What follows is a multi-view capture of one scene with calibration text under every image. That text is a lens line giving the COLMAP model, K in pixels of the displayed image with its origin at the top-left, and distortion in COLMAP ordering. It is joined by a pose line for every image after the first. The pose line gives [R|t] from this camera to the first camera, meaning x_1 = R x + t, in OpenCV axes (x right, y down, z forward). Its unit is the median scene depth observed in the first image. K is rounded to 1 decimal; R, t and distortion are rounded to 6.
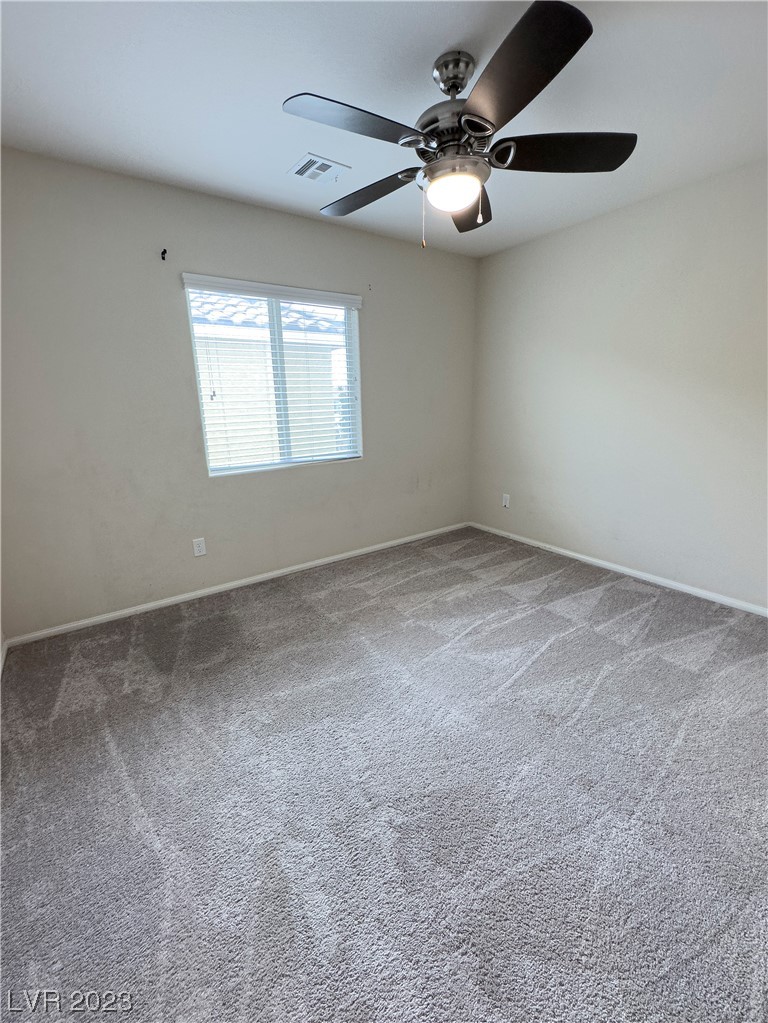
lens RADIAL K [[430.7, 0, 391.5], [0, 430.7, 513.8], [0, 0, 1]] dist [0.000488, 0.000216]
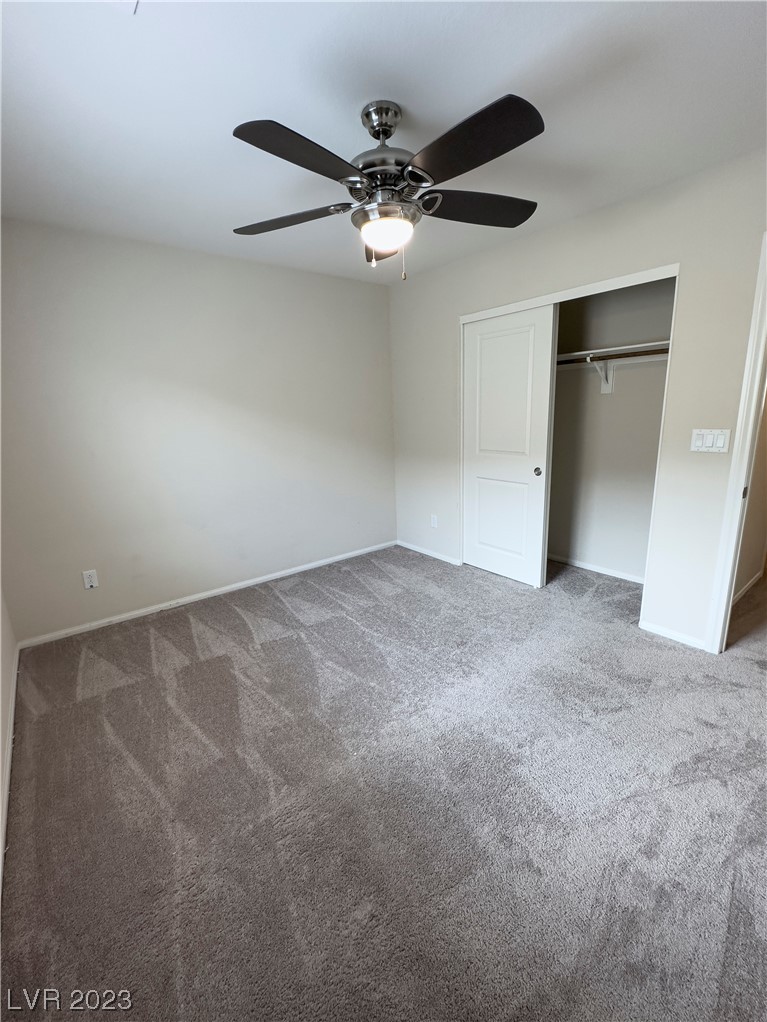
lens RADIAL K [[430.3, 0, 391.0], [0, 430.3, 513.3], [0, 0, 1]] dist [0.000488, 0.000216]
pose [[-0.042940, -0.218452, 0.974902, -0.540594], [0.292461, 0.930309, 0.221341, -0.183392], [-0.955313, 0.294625, 0.023941, 0.630323]]
